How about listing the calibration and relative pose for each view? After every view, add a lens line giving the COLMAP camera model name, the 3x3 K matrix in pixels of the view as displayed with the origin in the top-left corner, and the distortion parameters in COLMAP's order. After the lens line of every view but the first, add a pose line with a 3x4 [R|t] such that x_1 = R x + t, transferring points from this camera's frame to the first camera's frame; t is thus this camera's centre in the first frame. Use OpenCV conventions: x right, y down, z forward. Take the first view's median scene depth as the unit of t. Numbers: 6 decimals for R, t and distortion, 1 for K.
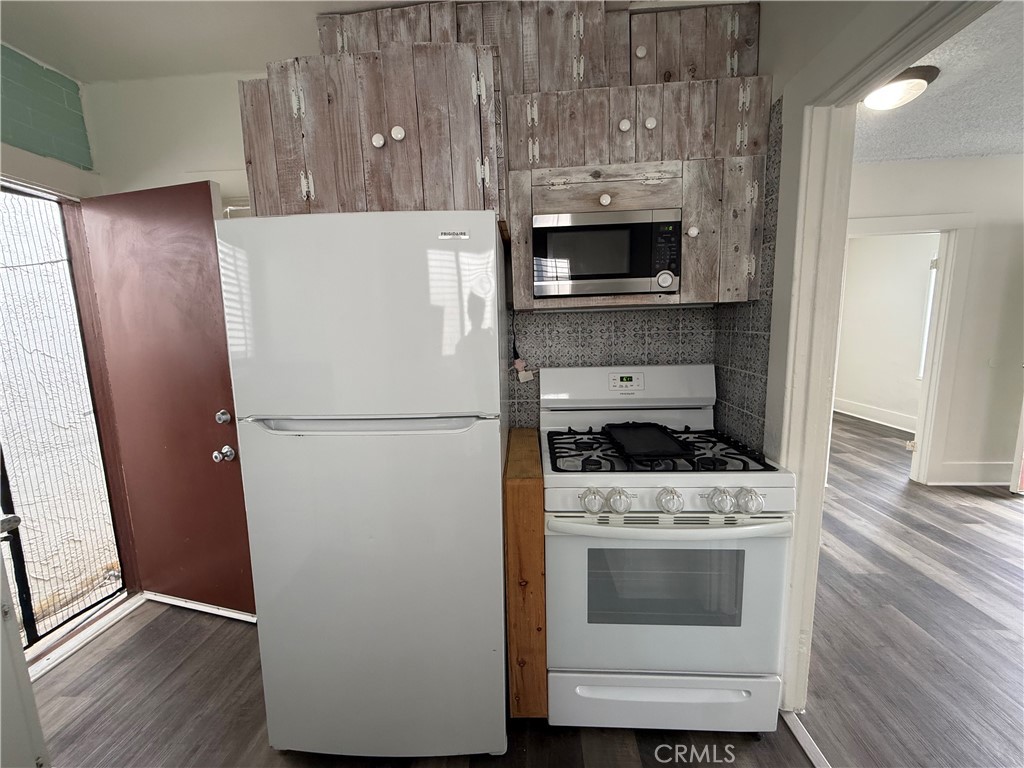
lens RADIAL K [[408.4, 0, 508.4], [0, 408.4, 382.3], [0, 0, 1]] dist [-0.000471, 0.000486]
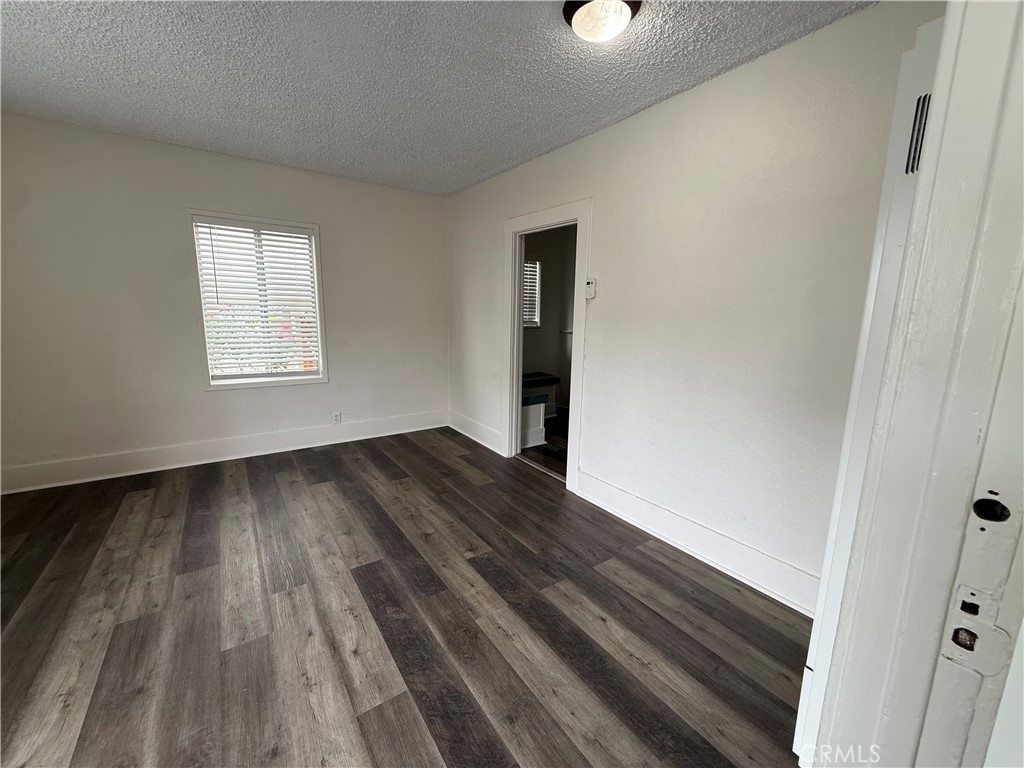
lens RADIAL K [[408.4, 0, 507.0], [0, 408.4, 383.8], [0, 0, 1]] dist [-0.000471, 0.000486]
pose [[-0.782642, 0.122424, -0.610315, 1.693367], [-0.081793, 0.951742, 0.295799, -0.256155], [0.617075, 0.281424, -0.734860, 1.706097]]
